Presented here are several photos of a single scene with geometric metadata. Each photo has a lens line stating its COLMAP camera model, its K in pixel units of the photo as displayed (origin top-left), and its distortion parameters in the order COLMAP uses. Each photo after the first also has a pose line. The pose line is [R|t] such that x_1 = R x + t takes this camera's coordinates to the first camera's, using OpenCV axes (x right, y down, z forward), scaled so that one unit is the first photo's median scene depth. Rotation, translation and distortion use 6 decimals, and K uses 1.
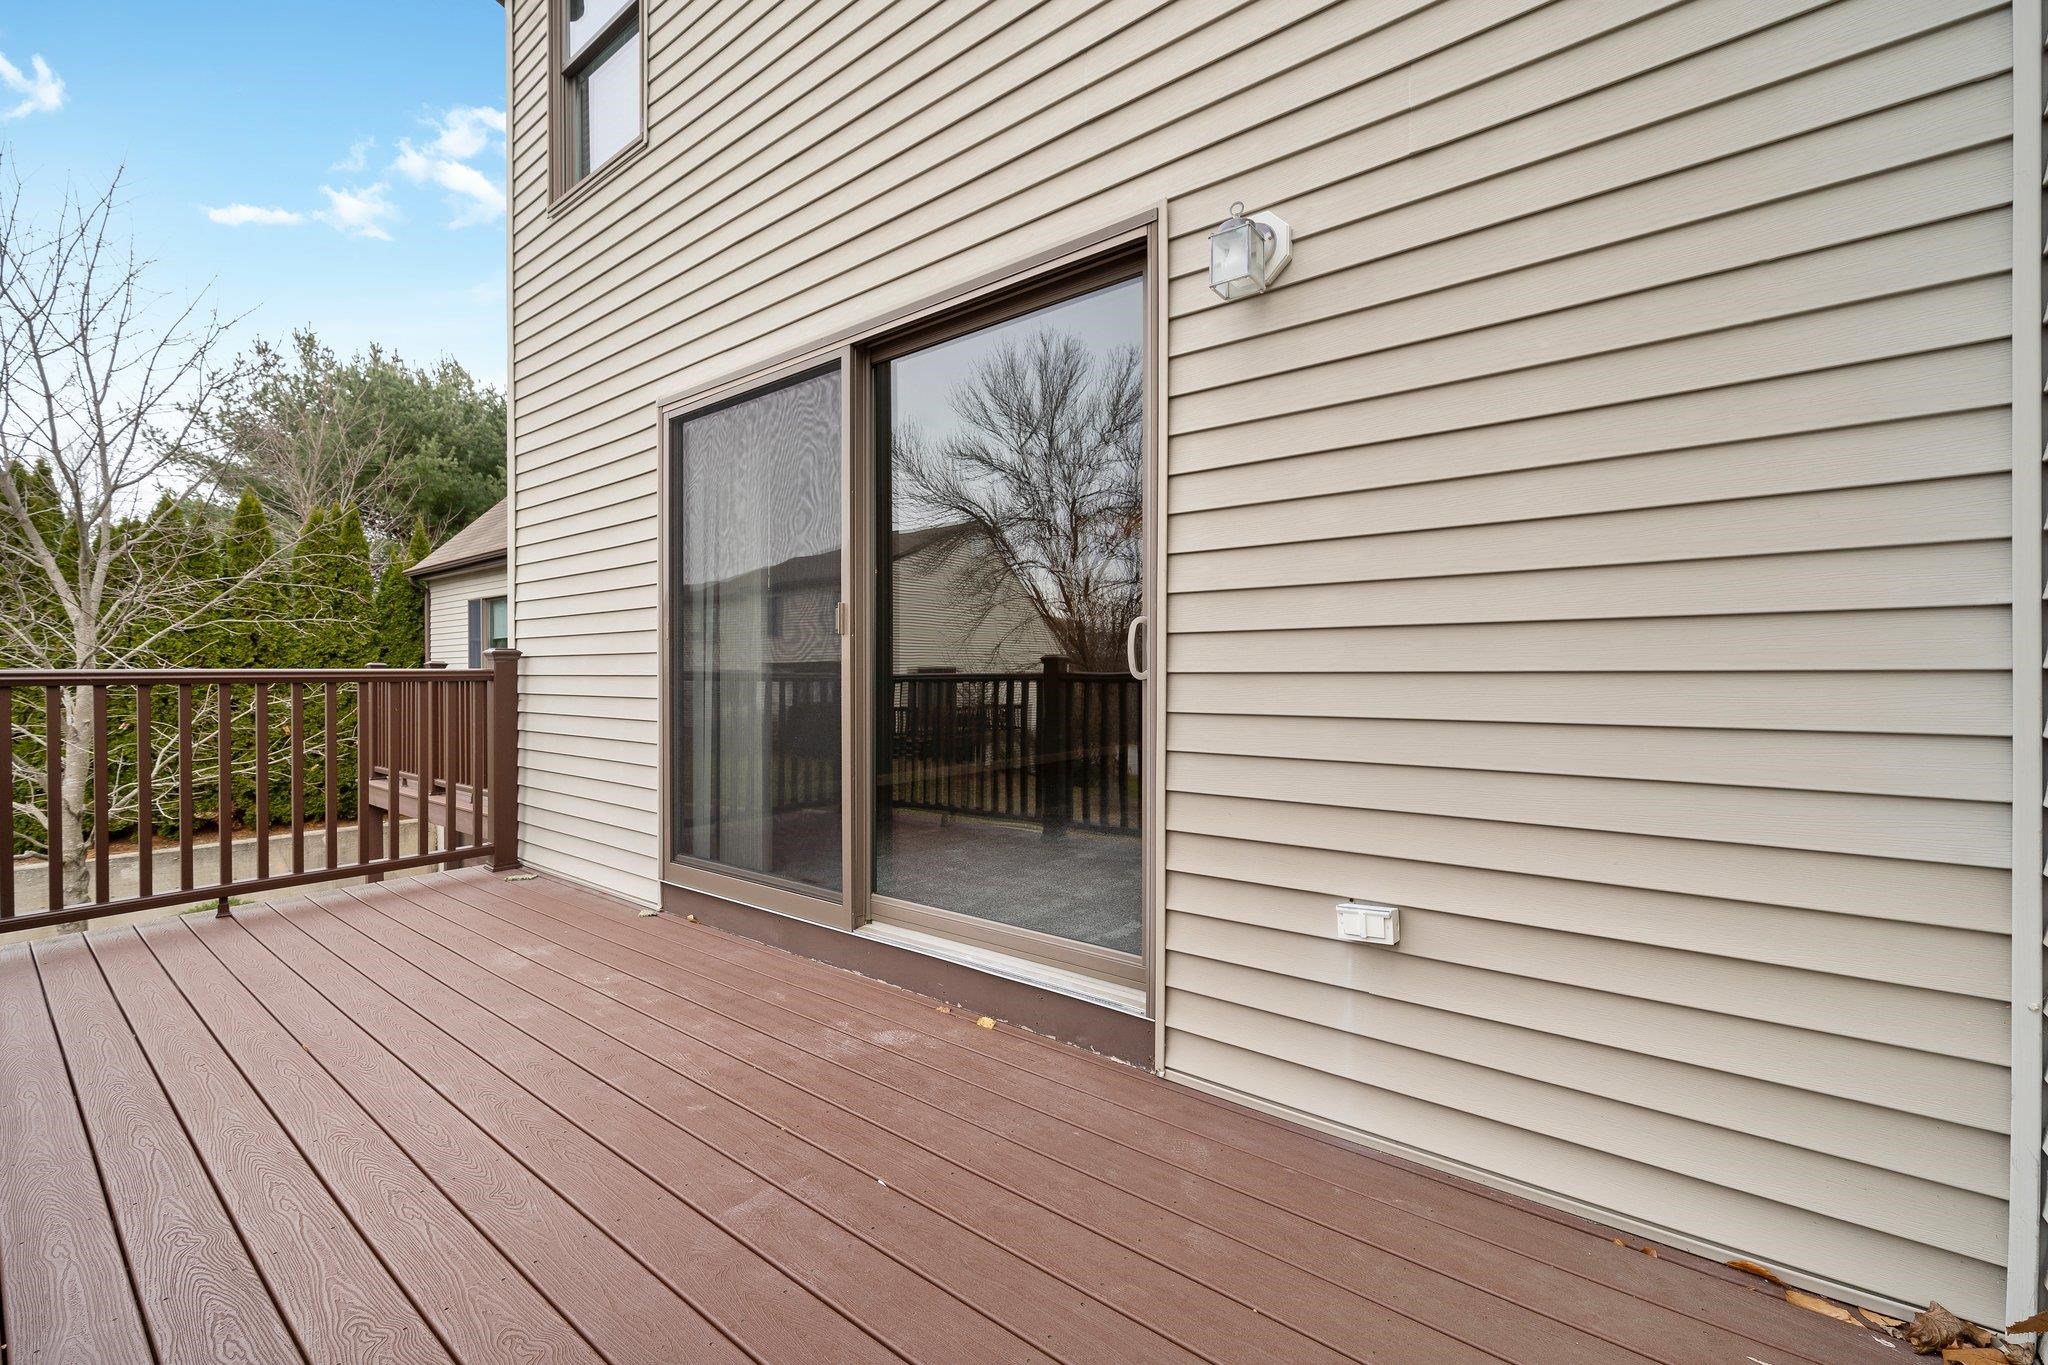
lens RADIAL K [[868.0, 0, 1024.0], [0, 868.0, 682.5], [0, 0, 1]] dist [-0.001183, -0.000095]
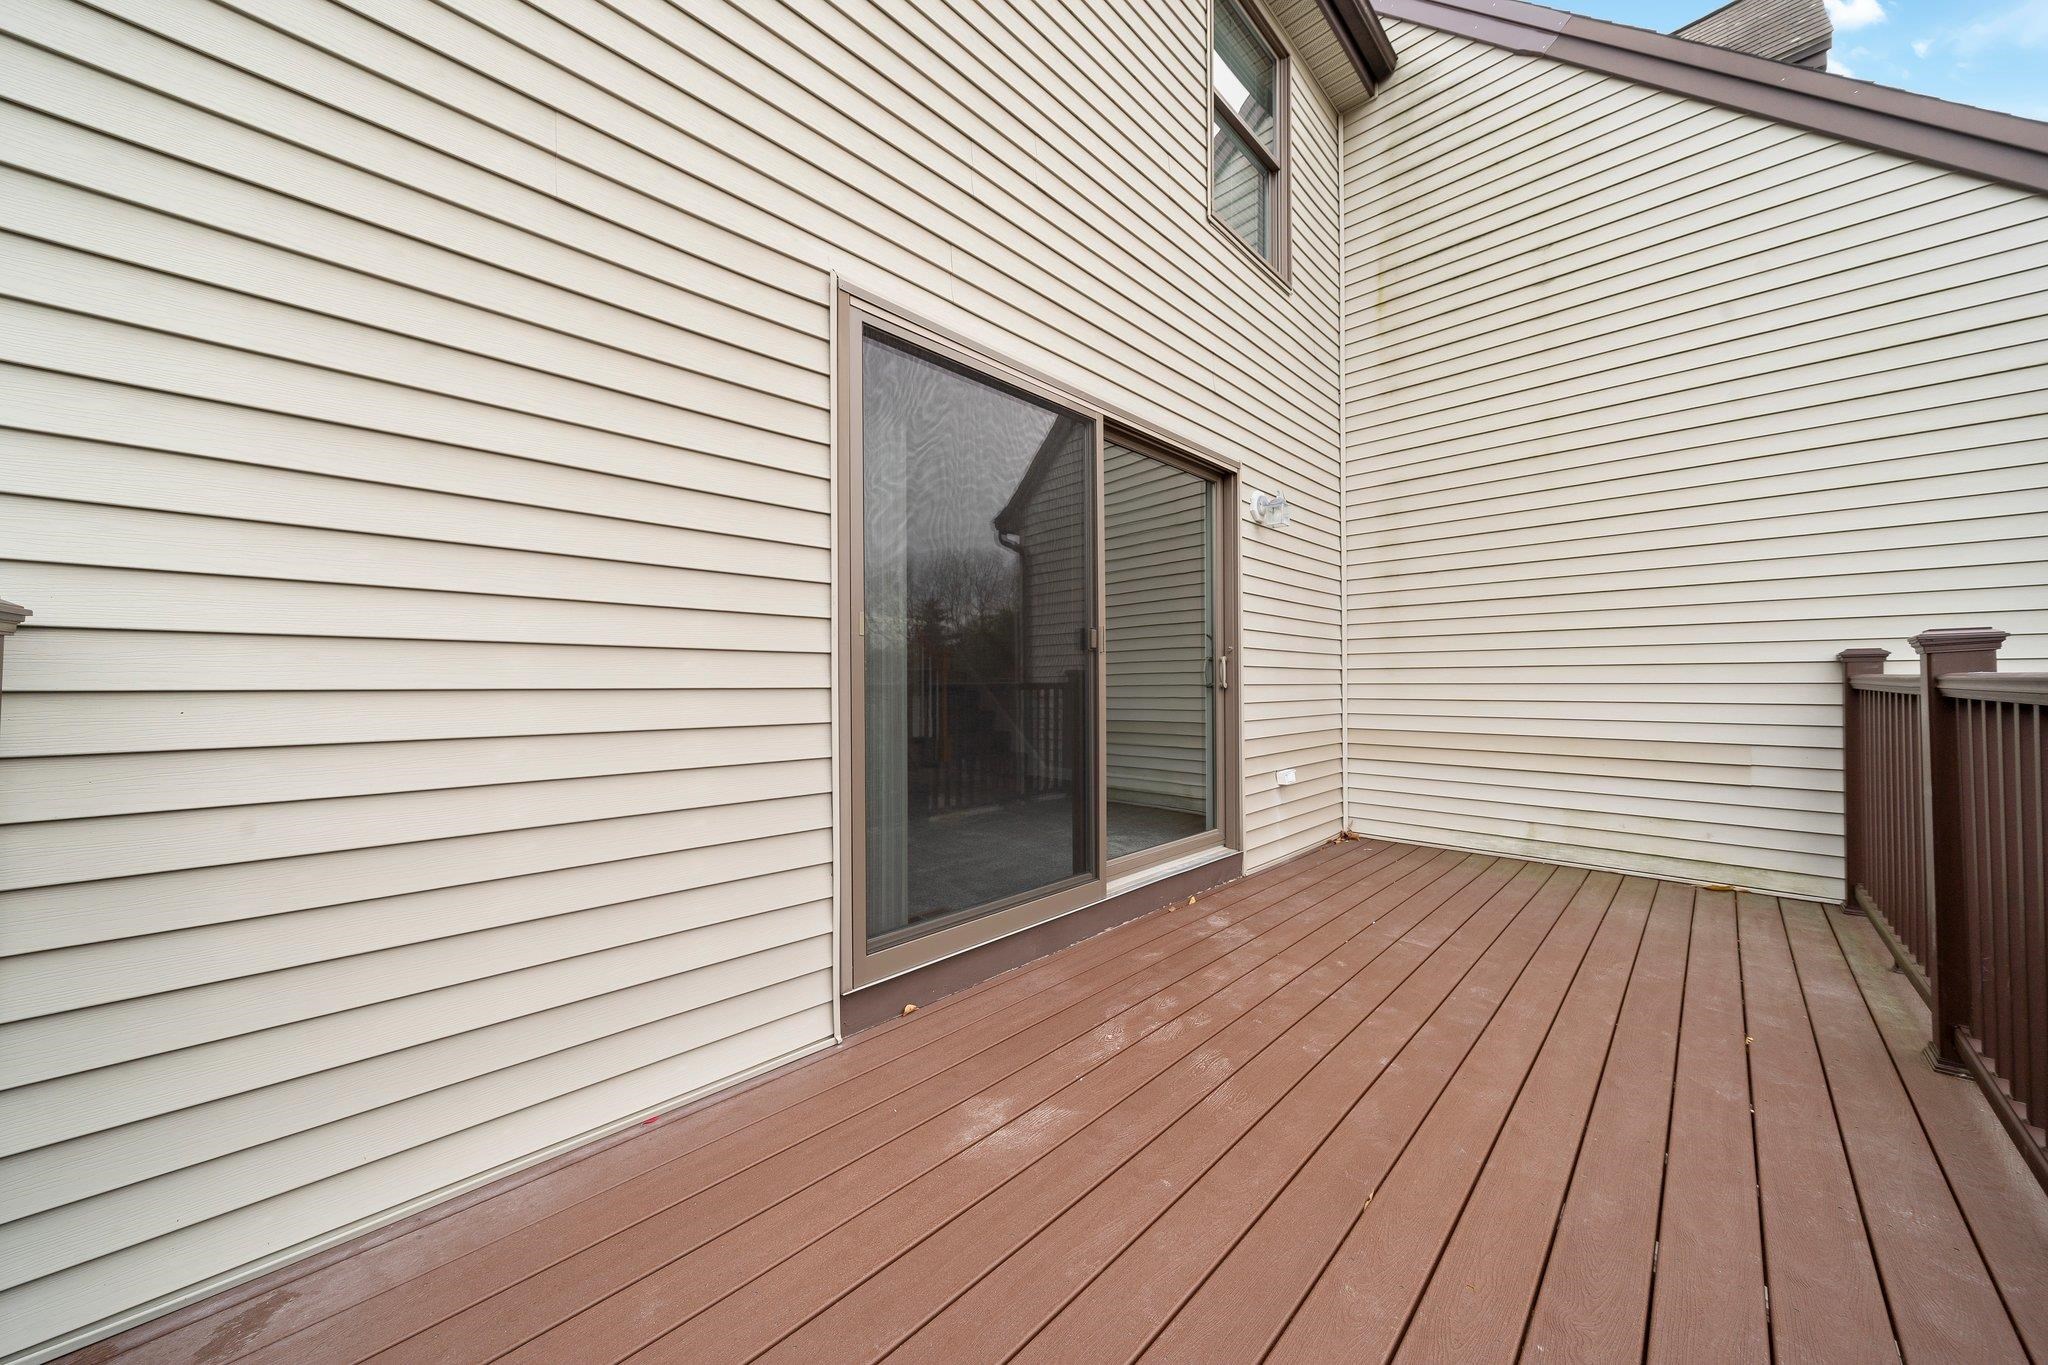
lens RADIAL K [[715.1, 0, 1024.0], [0, 715.1, 682.5], [0, 0, 1]] dist [0.000271, 0.000005]
pose [[0.093471, 0.003016, 0.995617, -1.324546], [0.011594, 0.999924, -0.004118, -0.011875], [-0.995555, 0.011928, 0.093429, 1.116645]]
